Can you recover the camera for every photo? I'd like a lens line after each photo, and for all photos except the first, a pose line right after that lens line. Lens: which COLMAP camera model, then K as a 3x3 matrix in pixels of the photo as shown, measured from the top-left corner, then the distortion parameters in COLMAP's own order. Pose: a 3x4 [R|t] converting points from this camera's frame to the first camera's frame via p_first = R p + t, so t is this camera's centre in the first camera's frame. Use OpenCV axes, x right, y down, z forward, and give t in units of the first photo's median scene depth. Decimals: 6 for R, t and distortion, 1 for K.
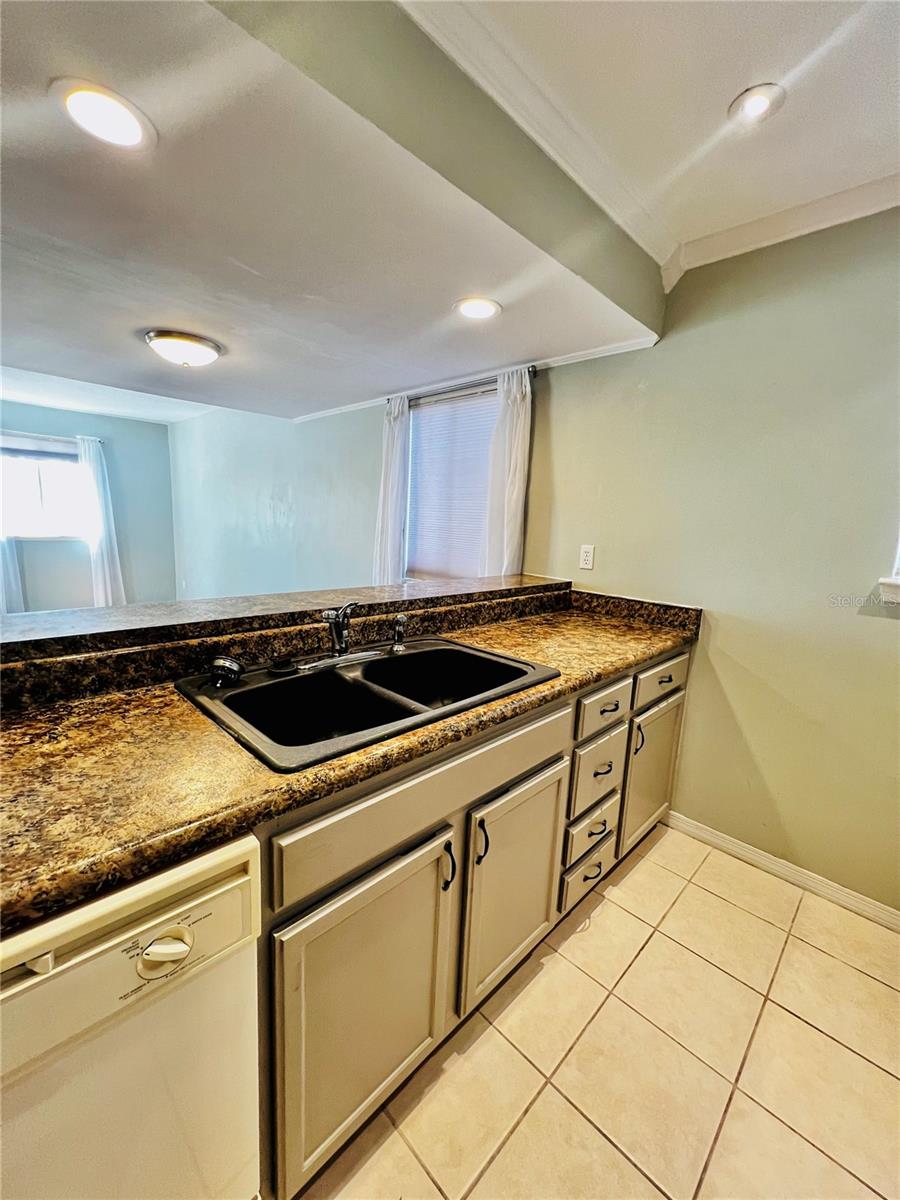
lens RADIAL K [[476.0, 0, 446.7], [0, 476.0, 596.9], [0, 0, 1]] dist [0.019780, -0.000046]
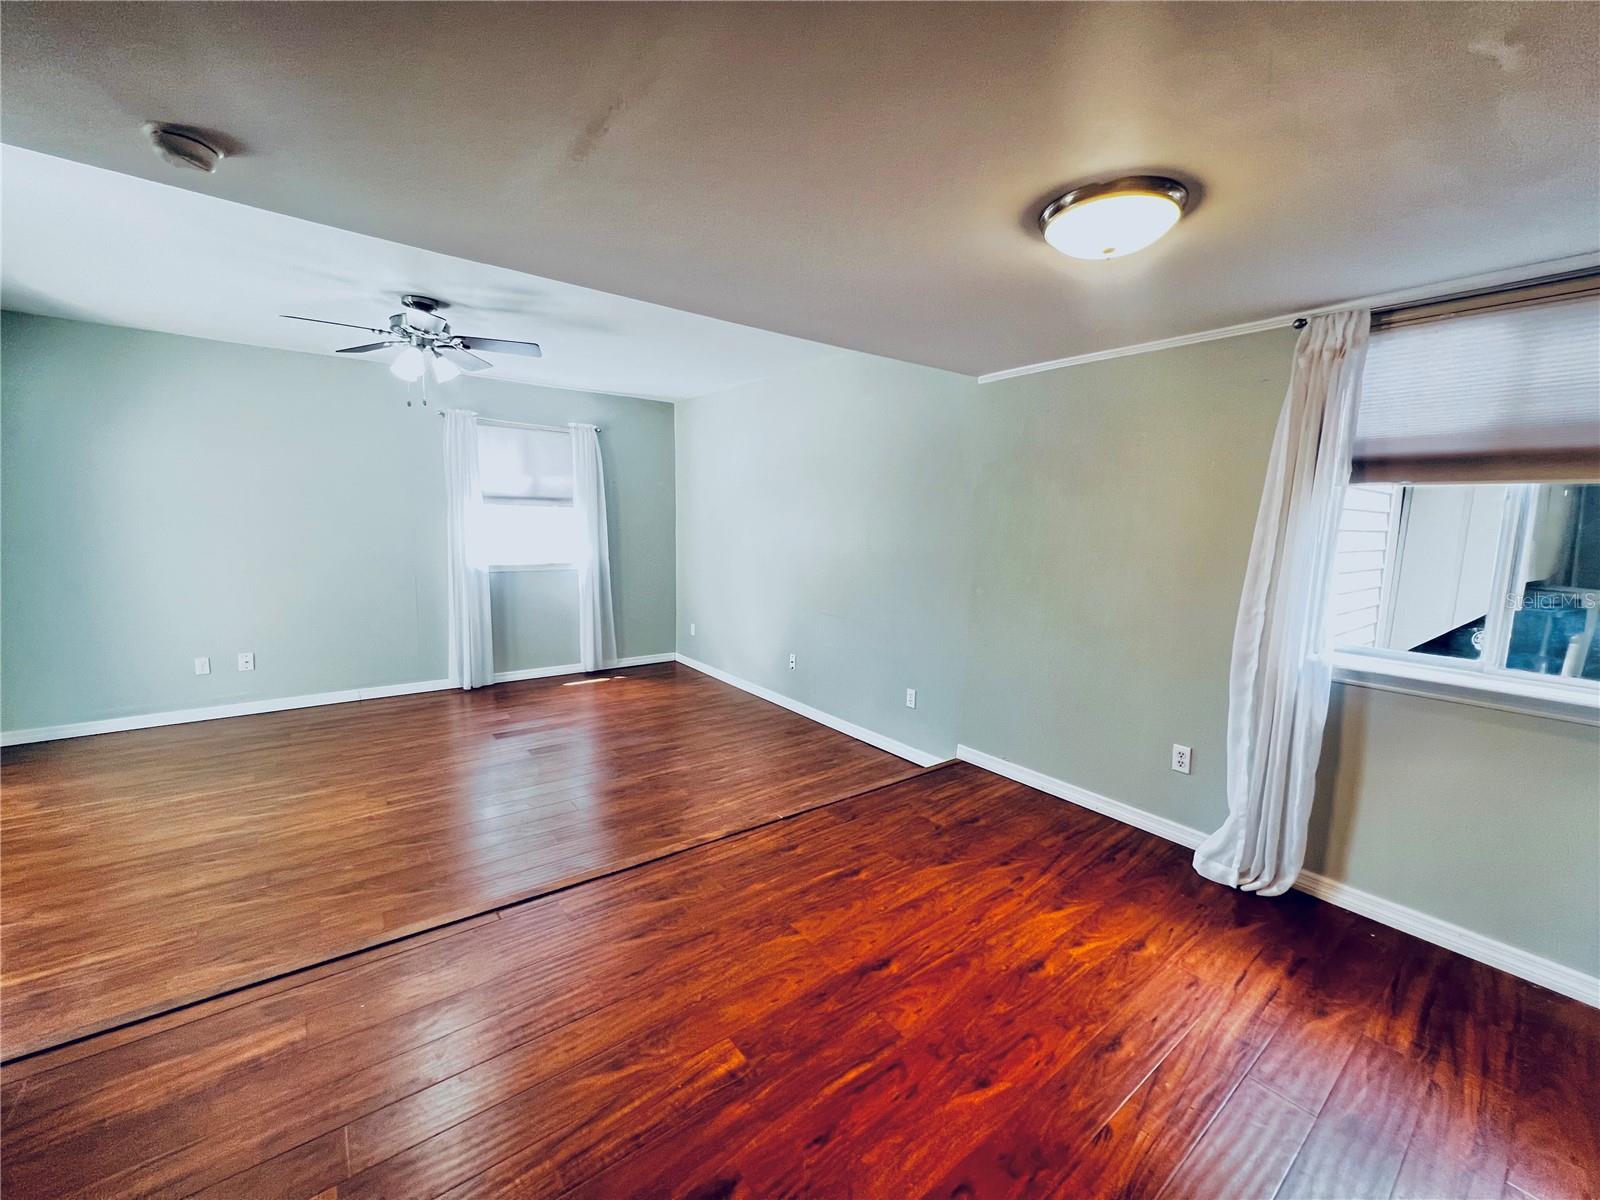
lens RADIAL K [[634.6, 0, 807.4], [0, 634.6, 587.4], [0, 0, 1]] dist [0.019780, -0.000046]
pose [[0.991329, 0.003184, -0.131361, -1.168592], [-0.011118, 0.998154, -0.059709, -0.156733], [0.130928, 0.060652, 0.989535, 0.529450]]
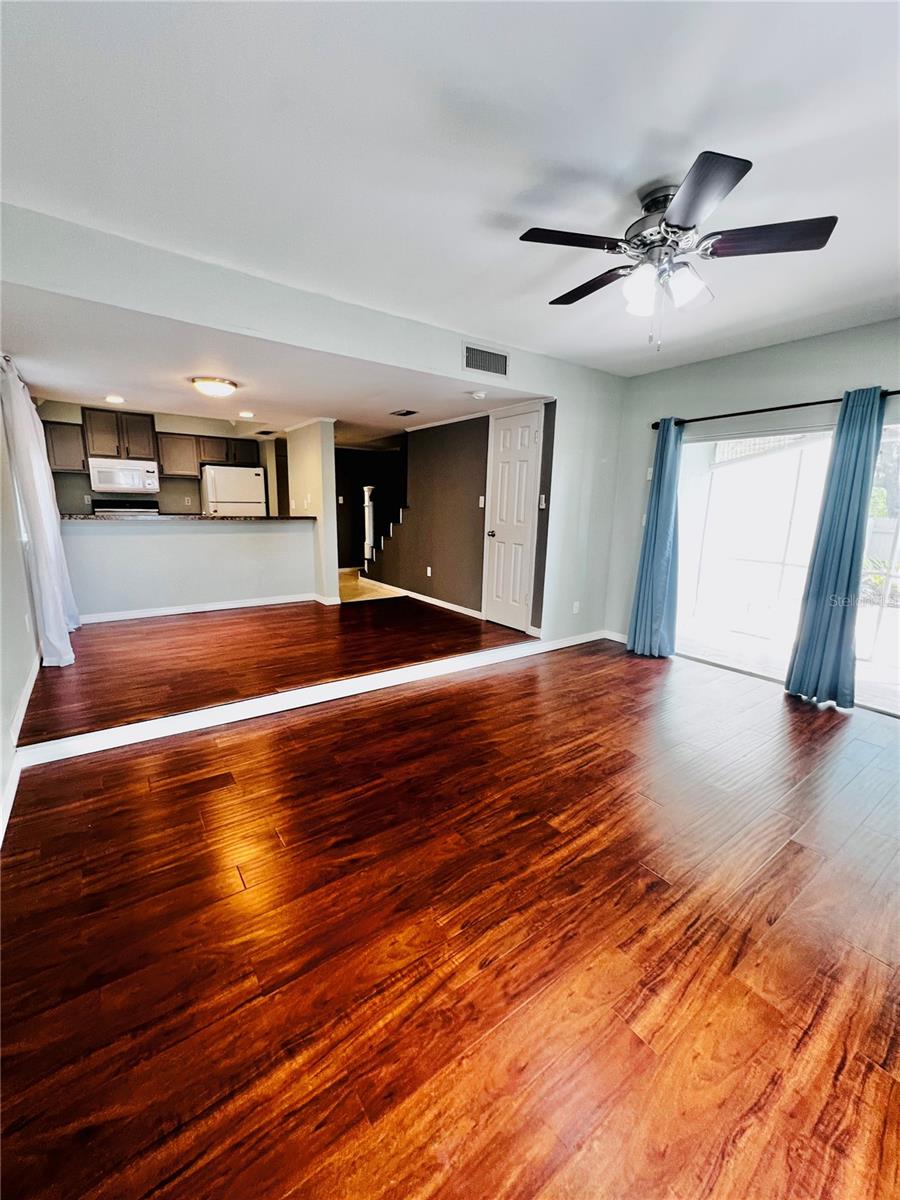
lens RADIAL K [[482.0, 0, 450.0], [0, 482.0, 598.7], [0, 0, 1]] dist [-0.000764, 0.000261]
pose [[-0.985740, -0.093660, 0.139799, -2.438500], [-0.037511, 0.932184, 0.360036, -0.717133], [-0.164039, 0.349659, -0.922405, 3.946384]]
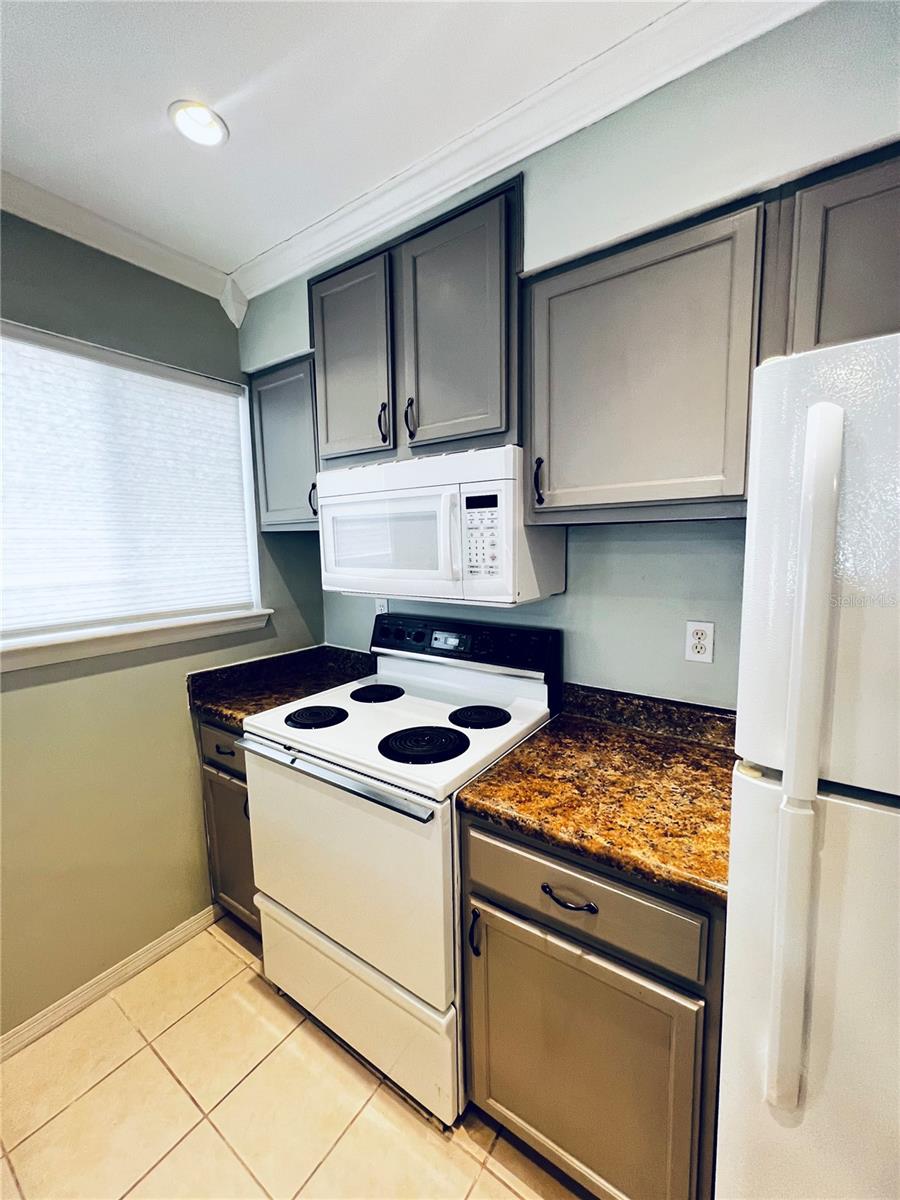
lens RADIAL K [[482.0, 0, 453.6], [0, 482.0, 598.8], [0, 0, 1]] dist [-0.000764, 0.000261]
pose [[-0.175507, -0.155015, 0.972197, 0.028647], [0.164445, 0.969035, 0.184197, -0.137169], [-0.970647, 0.192201, -0.144581, 0.298203]]
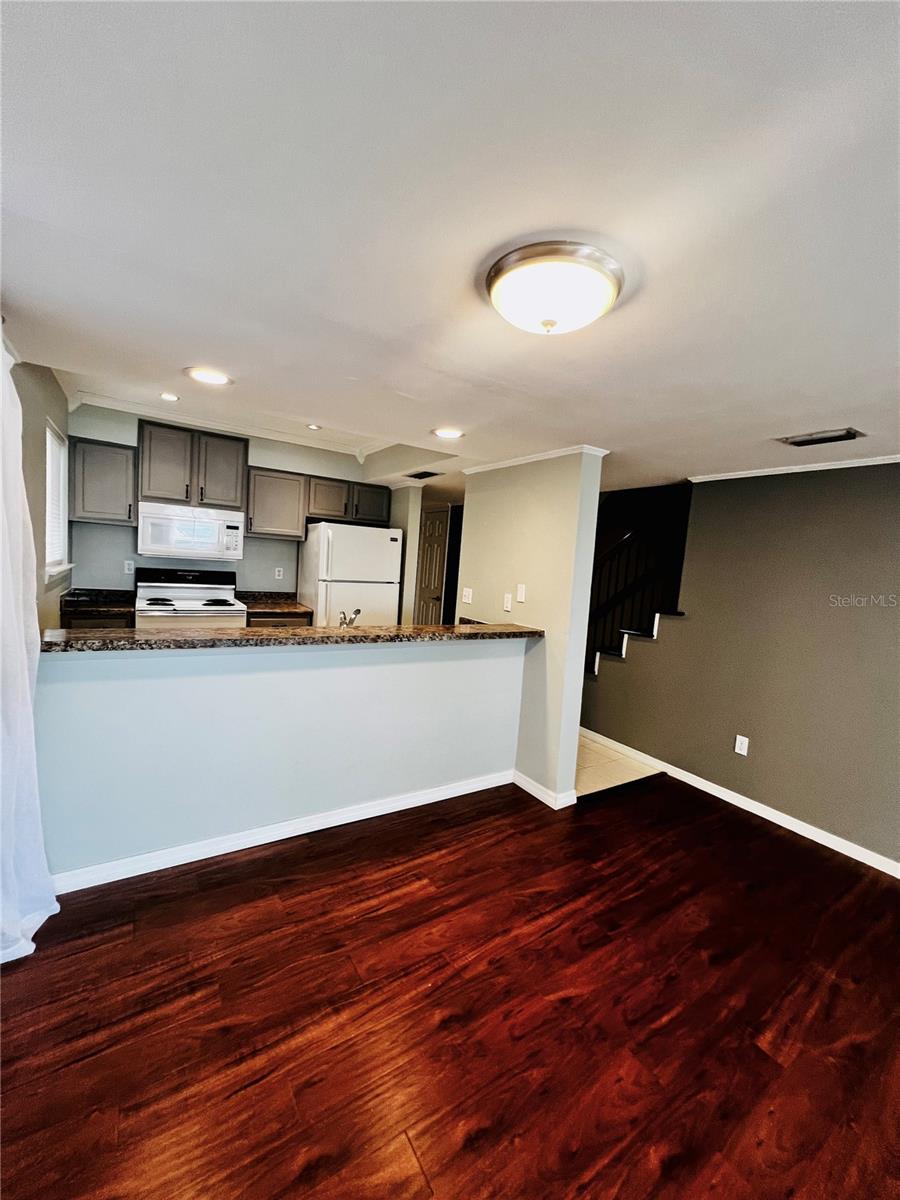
lens RADIAL K [[482.0, 0, 450.7], [0, 482.0, 599.3], [0, 0, 1]] dist [-0.000764, 0.000261]
pose [[-0.969342, -0.131674, 0.207459, -0.899076], [-0.078347, 0.965855, 0.246954, -0.498850], [-0.232892, 0.223129, -0.946559, 2.380688]]
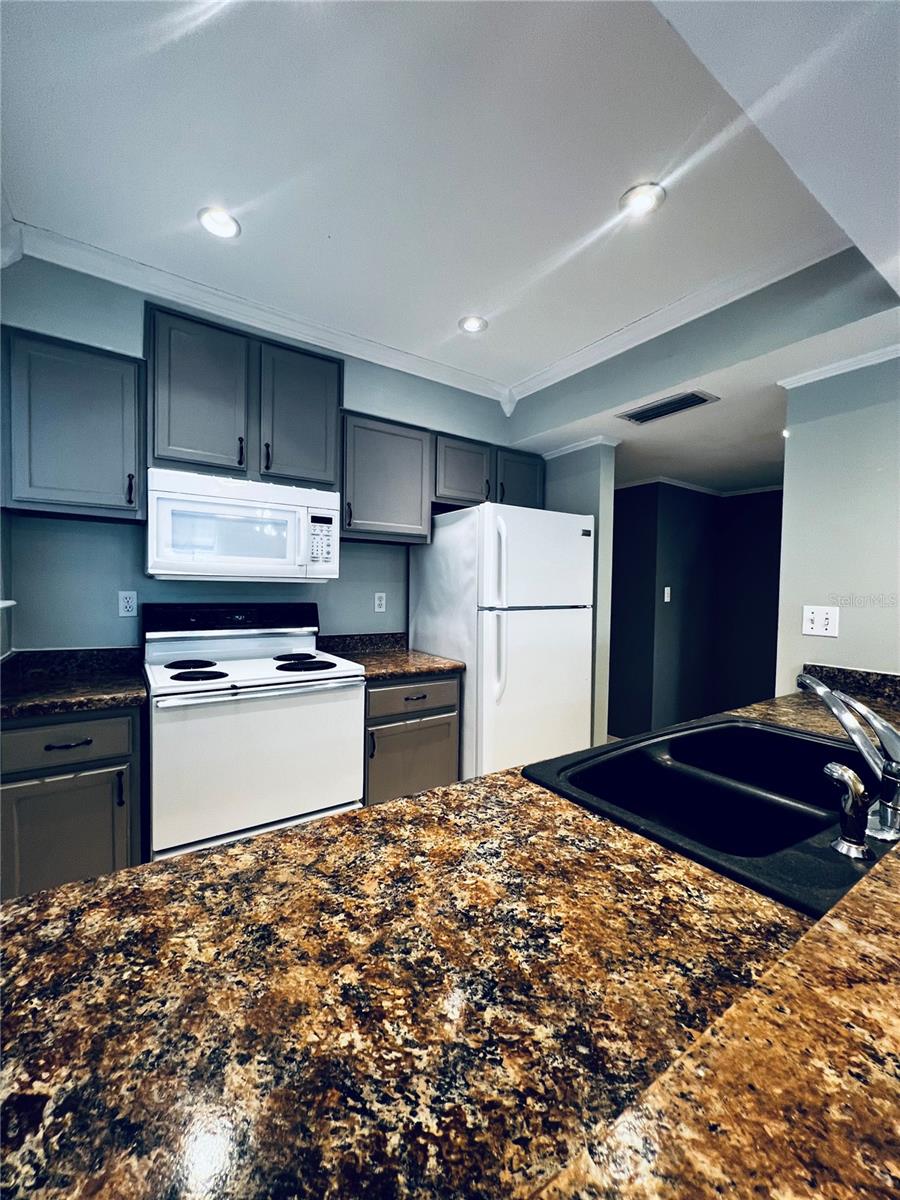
lens RADIAL K [[482.0, 0, 453.0], [0, 482.0, 598.6], [0, 0, 1]] dist [-0.000764, 0.000261]
pose [[-0.982647, -0.064941, 0.173747, 0.200026], [-0.031504, 0.981531, 0.188691, -0.190473], [-0.182792, 0.179943, -0.966544, 1.432965]]
